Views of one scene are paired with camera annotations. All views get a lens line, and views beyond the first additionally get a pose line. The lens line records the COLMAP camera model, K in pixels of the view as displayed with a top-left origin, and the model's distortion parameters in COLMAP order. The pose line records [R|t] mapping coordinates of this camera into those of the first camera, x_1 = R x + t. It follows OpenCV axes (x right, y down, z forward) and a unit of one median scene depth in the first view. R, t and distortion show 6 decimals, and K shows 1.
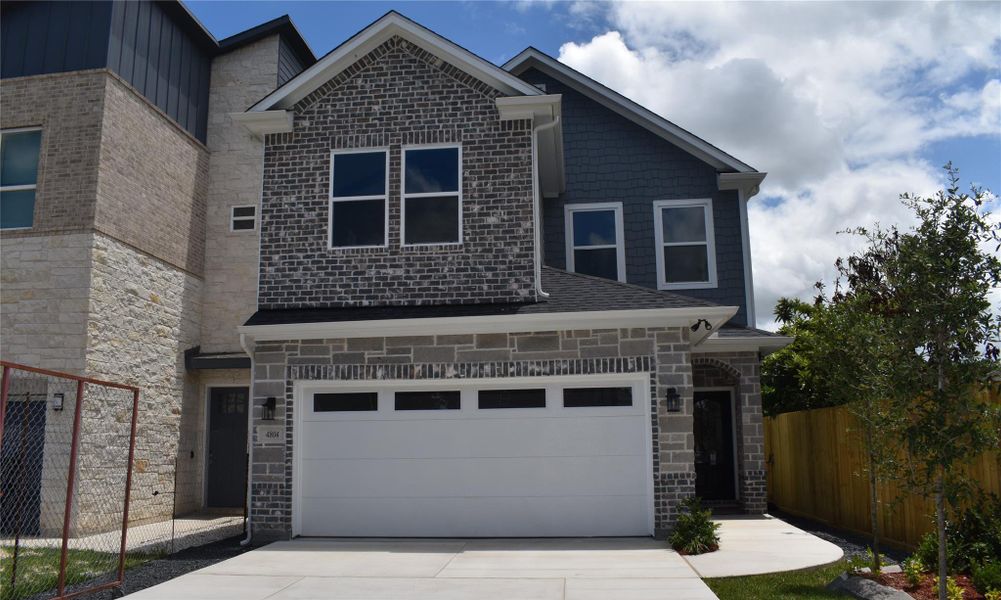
lens RADIAL K [[793.4, 0, 504.7], [0, 793.4, 334.0], [0, 0, 1]] dist [-0.070945, 0.004674]
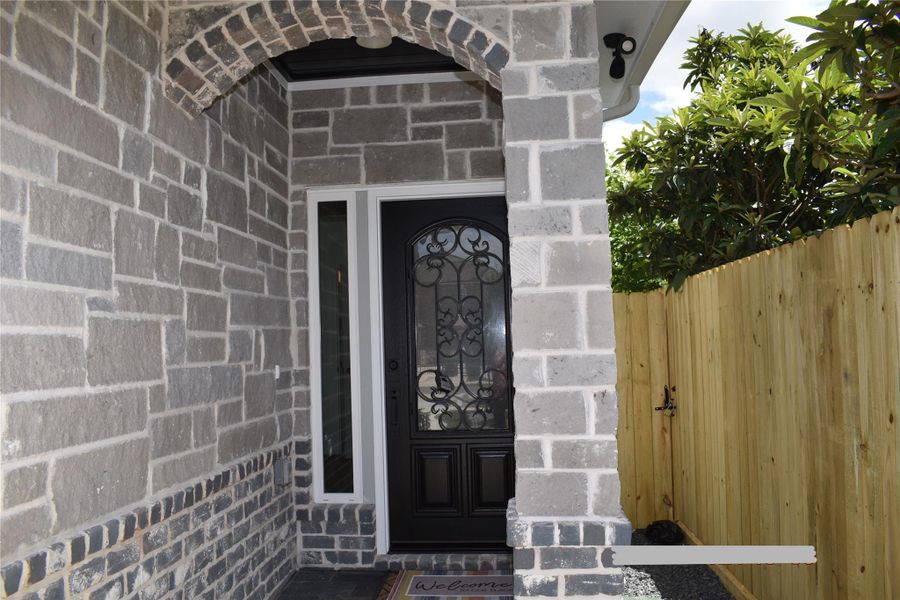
lens RADIAL K [[710.1, 0, 450.0], [0, 710.1, 300.0], [0, 0, 1]] dist [-0.065767, 0.002625]
pose [[0.999901, -0.012890, 0.005648, 0.331144], [0.012391, 0.996642, 0.080937, 0.118134], [-0.006672, -0.080859, 0.996703, 0.949799]]
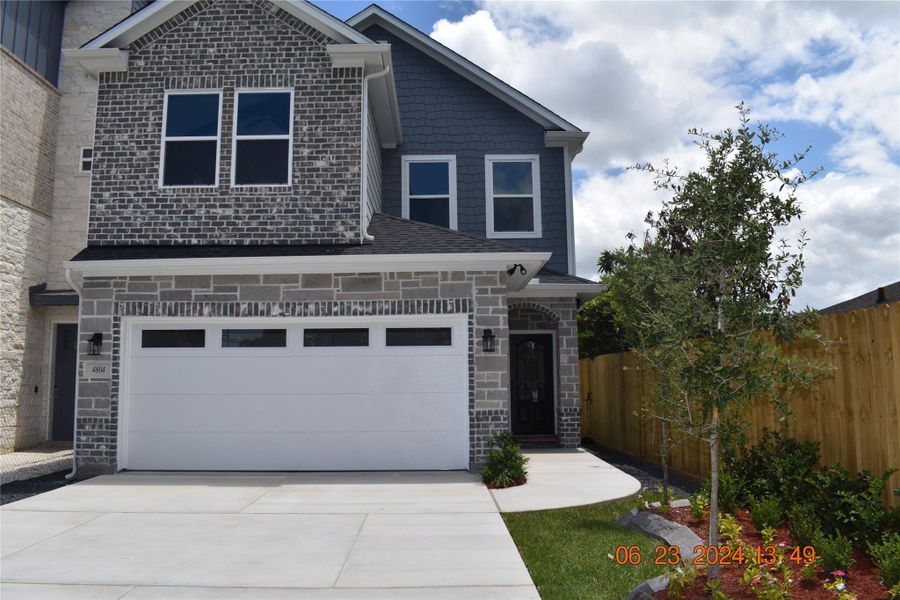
lens RADIAL K [[710.1, 0, 450.0], [0, 710.1, 300.0], [0, 0, 1]] dist [-0.065767, 0.002625]
pose [[0.994278, 0.018048, 0.105292, 0.056912], [-0.020450, 0.999554, 0.021783, 0.009520], [-0.104852, -0.023812, 0.994203, 0.064856]]
